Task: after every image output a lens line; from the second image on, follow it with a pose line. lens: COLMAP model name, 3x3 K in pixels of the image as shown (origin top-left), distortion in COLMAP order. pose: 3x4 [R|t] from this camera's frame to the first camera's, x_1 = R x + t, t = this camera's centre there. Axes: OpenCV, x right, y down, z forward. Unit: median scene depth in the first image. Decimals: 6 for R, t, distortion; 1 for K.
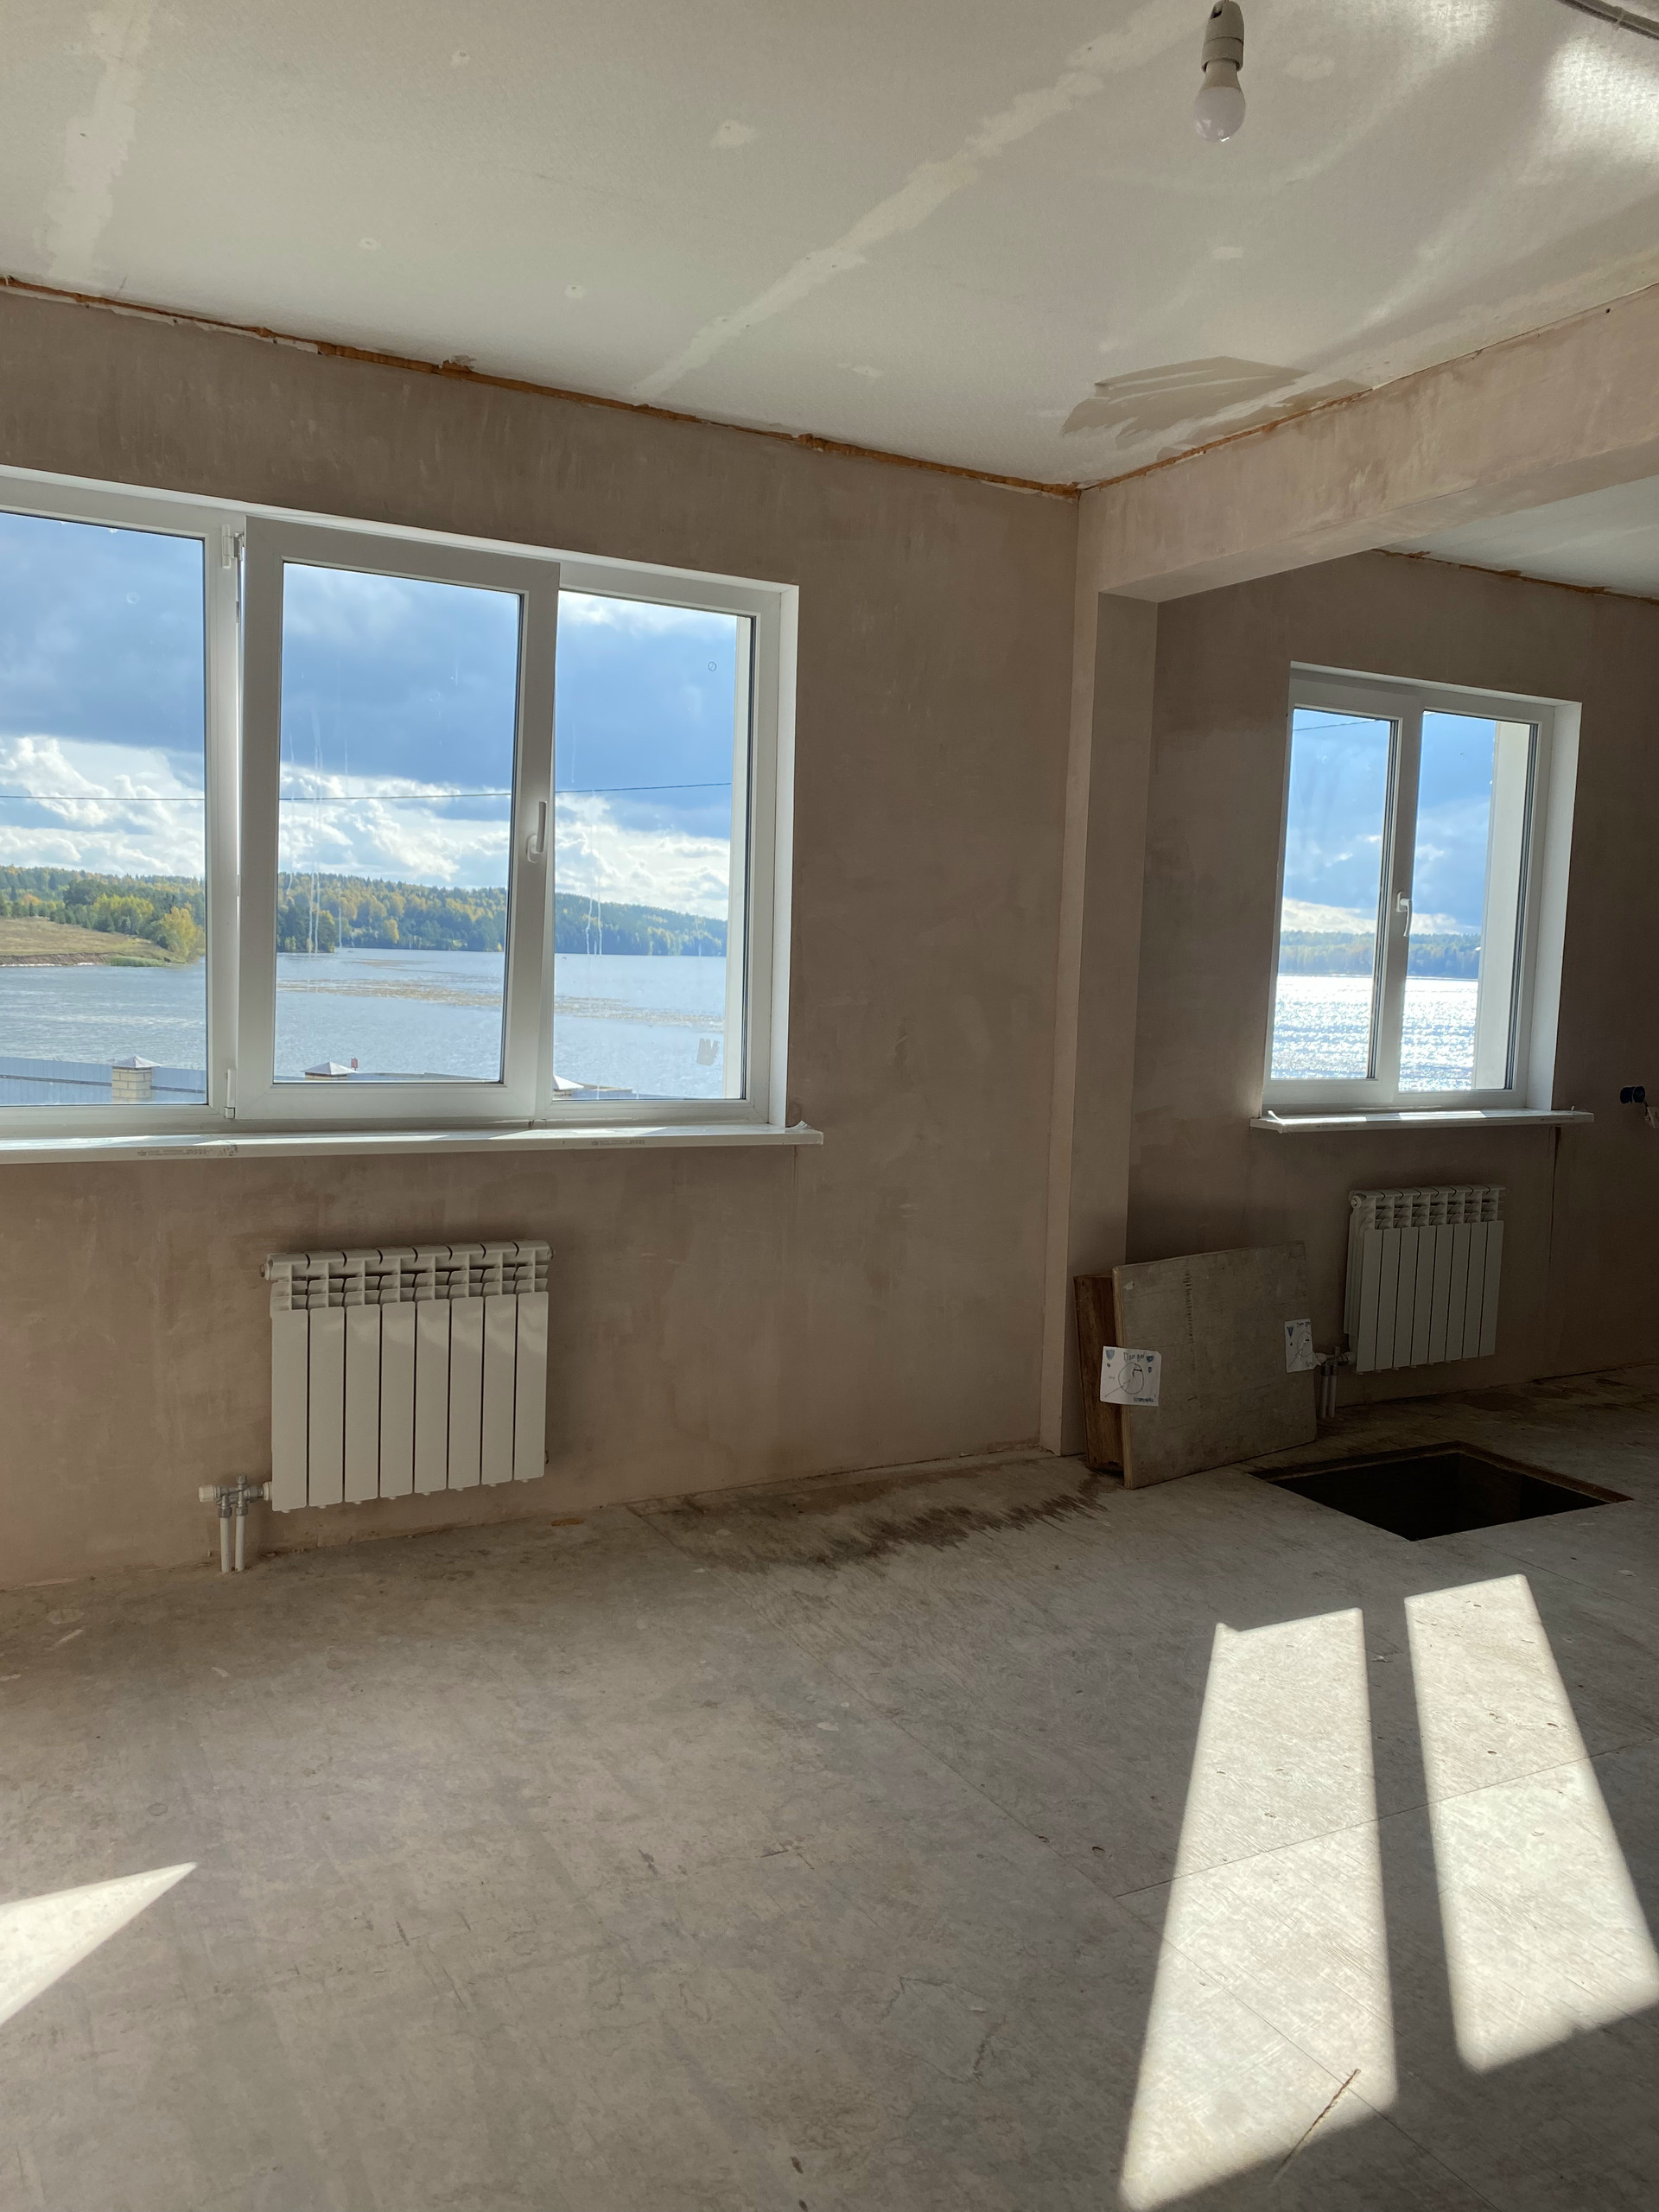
lens RADIAL K [[1710.6, 0, 829.5], [0, 1710.6, 1106.0], [0, 0, 1]] dist [0.062519, -0.080499]
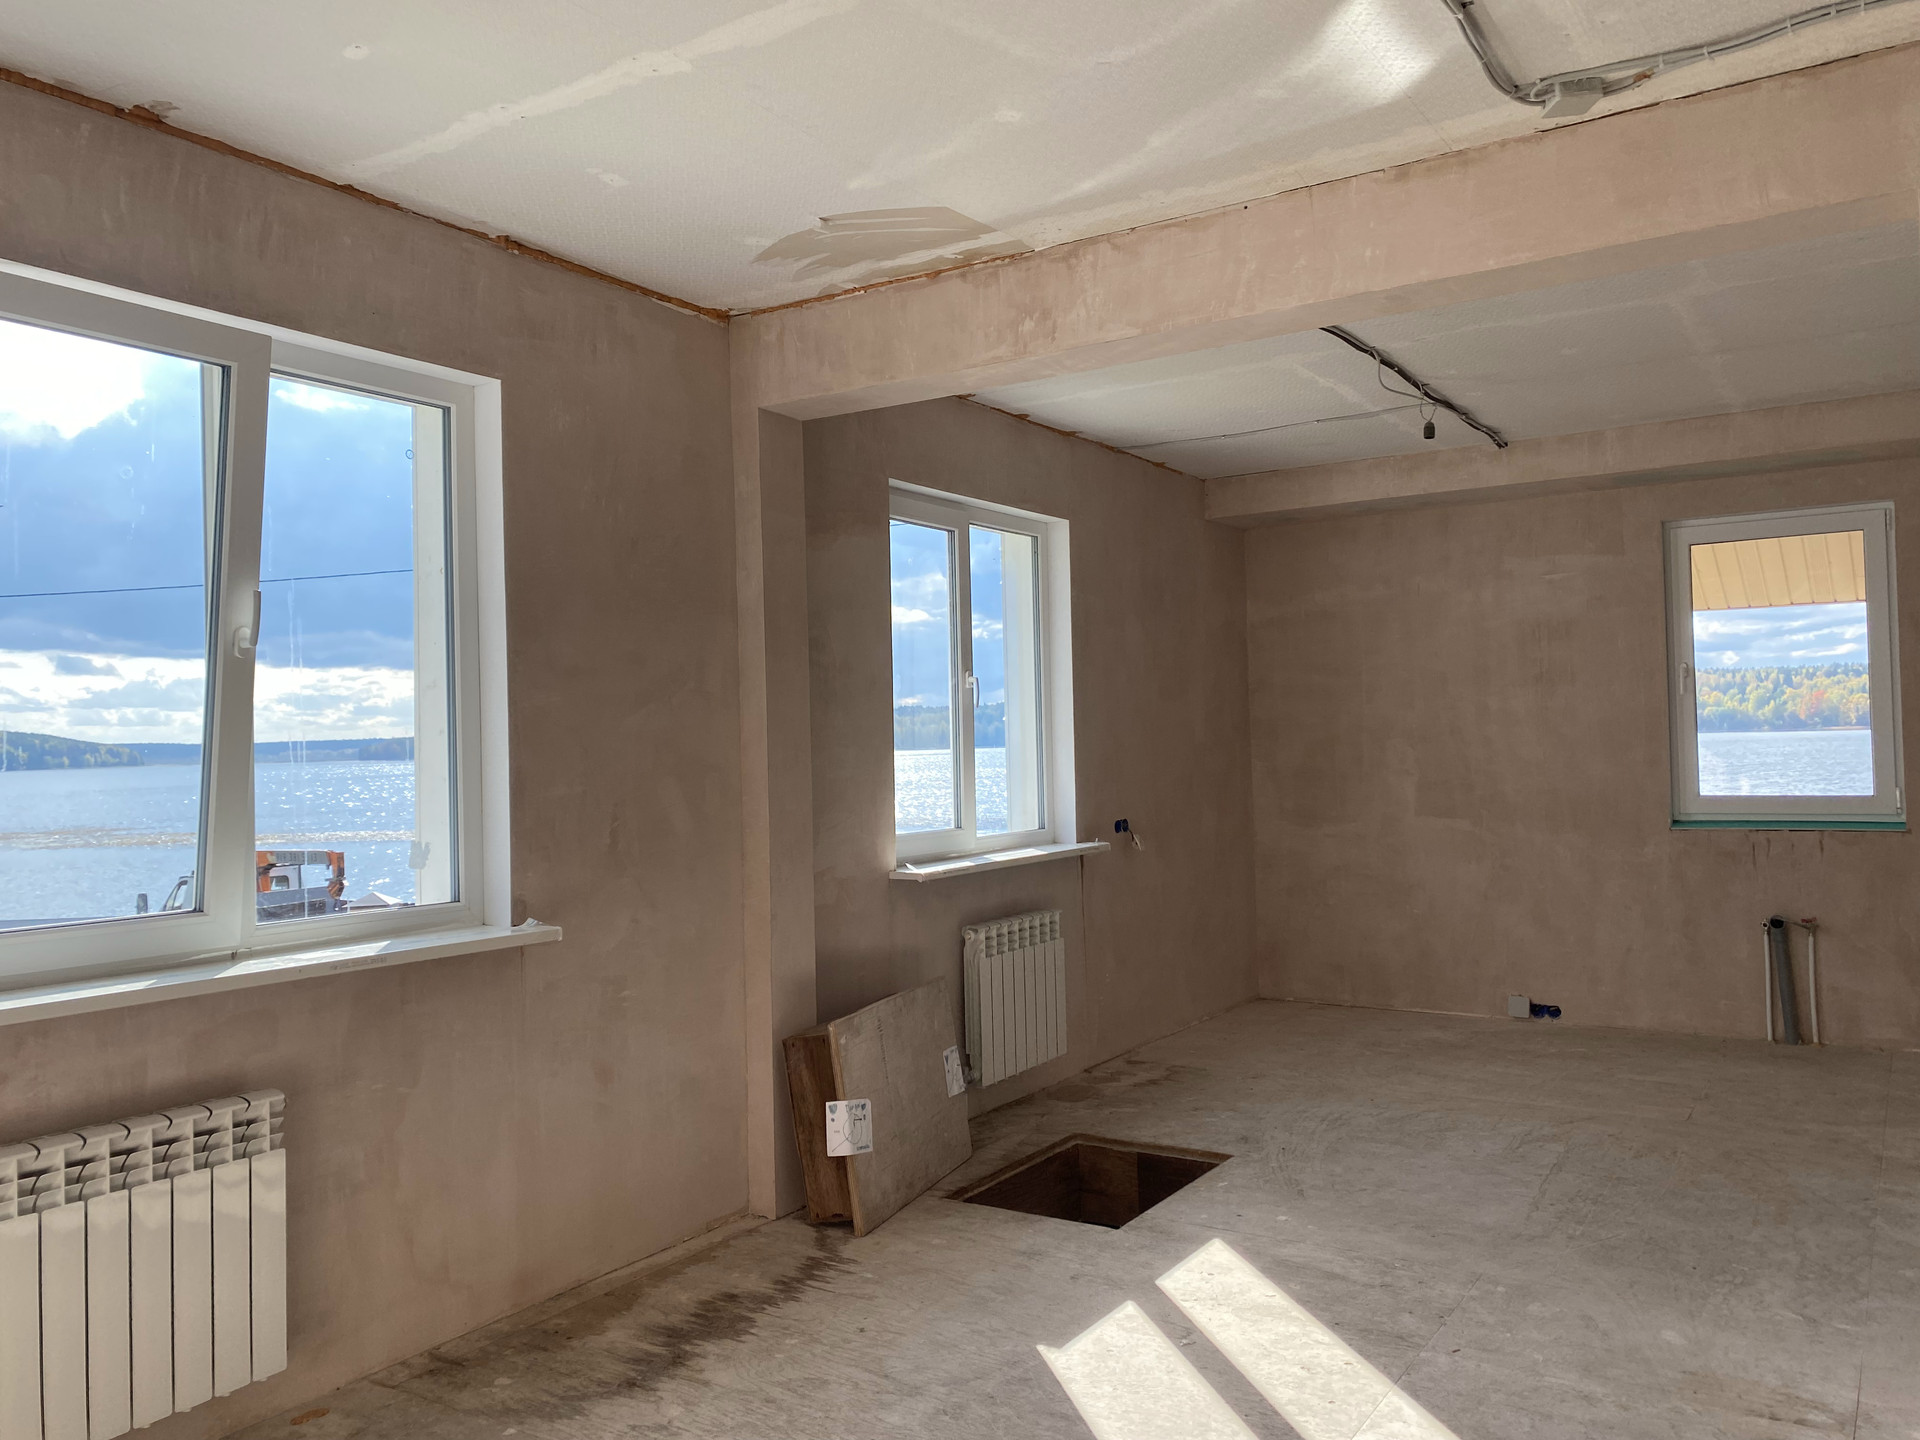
lens RADIAL K [[1484.8, 0, 962.1], [0, 1484.8, 703.8], [0, 0, 1]] dist [0.062519, -0.080499]
pose [[0.874626, -0.039626, 0.483177, -0.211842], [0.094741, 0.991408, -0.090190, -0.012596], [-0.475452, 0.124659, 0.870865, 0.140976]]
